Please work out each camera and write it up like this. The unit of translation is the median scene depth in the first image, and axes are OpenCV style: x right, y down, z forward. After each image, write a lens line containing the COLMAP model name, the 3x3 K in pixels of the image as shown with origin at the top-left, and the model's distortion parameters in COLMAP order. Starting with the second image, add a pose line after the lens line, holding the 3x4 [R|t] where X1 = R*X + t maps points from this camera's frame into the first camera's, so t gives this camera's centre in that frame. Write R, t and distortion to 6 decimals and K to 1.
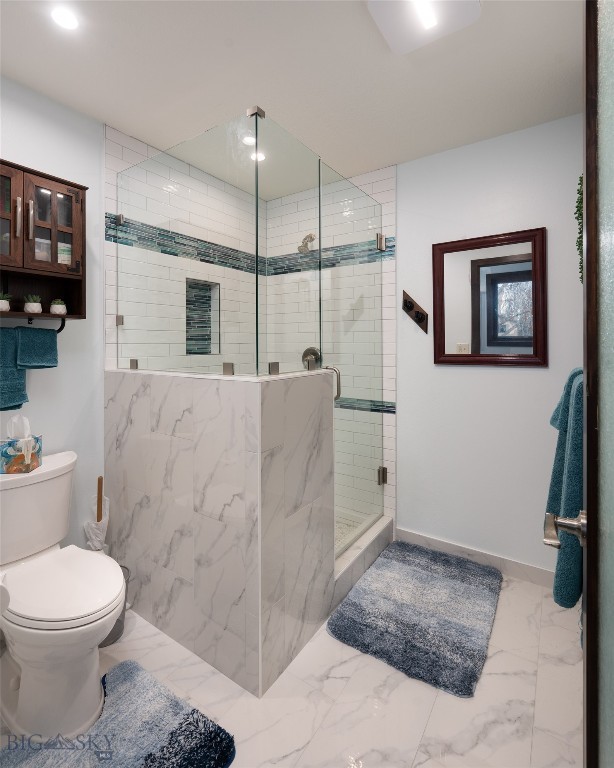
lens RADIAL K [[380.0, 0, 286.2], [0, 380.0, 333.9], [0, 0, 1]] dist [-0.002648, -0.001422]
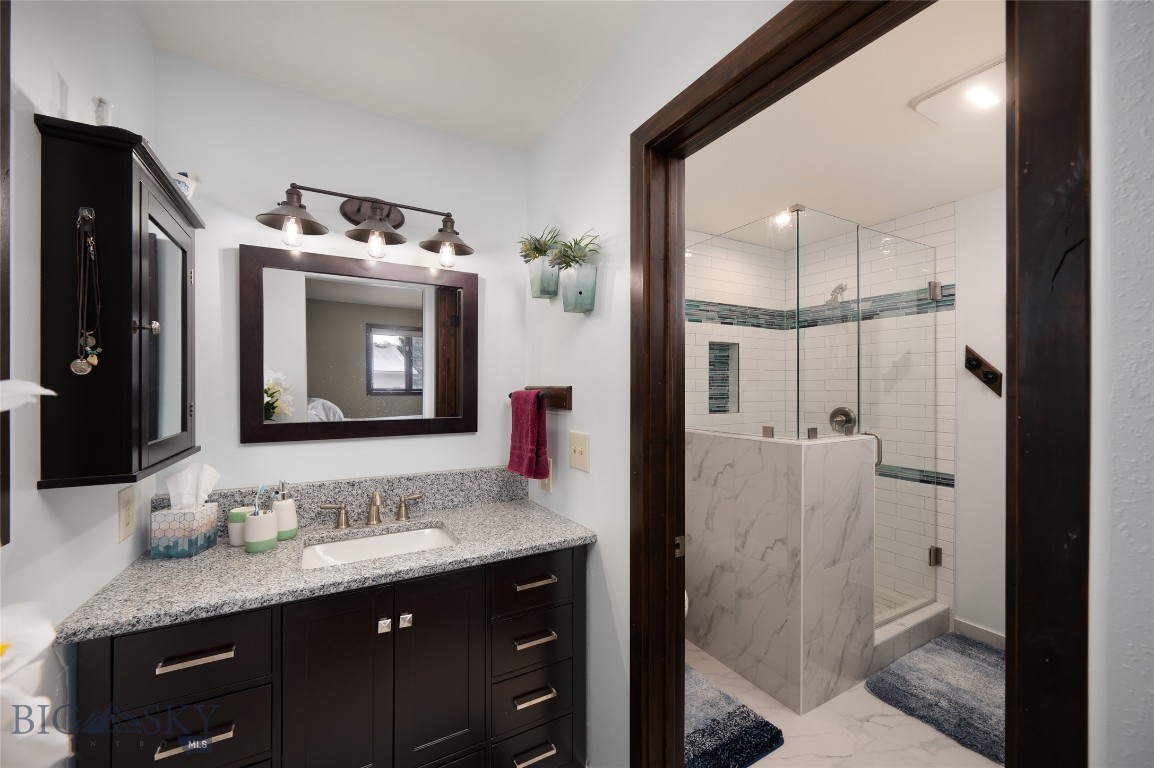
lens RADIAL K [[451.9, 0, 577.0], [0, 451.9, 384.0], [0, 0, 1]] dist [-0.008611, -0.000171]
pose [[0.906394, 0.000516, -0.422432, -0.077767], [0.005901, 0.999886, 0.013882, -0.057978], [0.422391, -0.015075, 0.906288, -0.371979]]
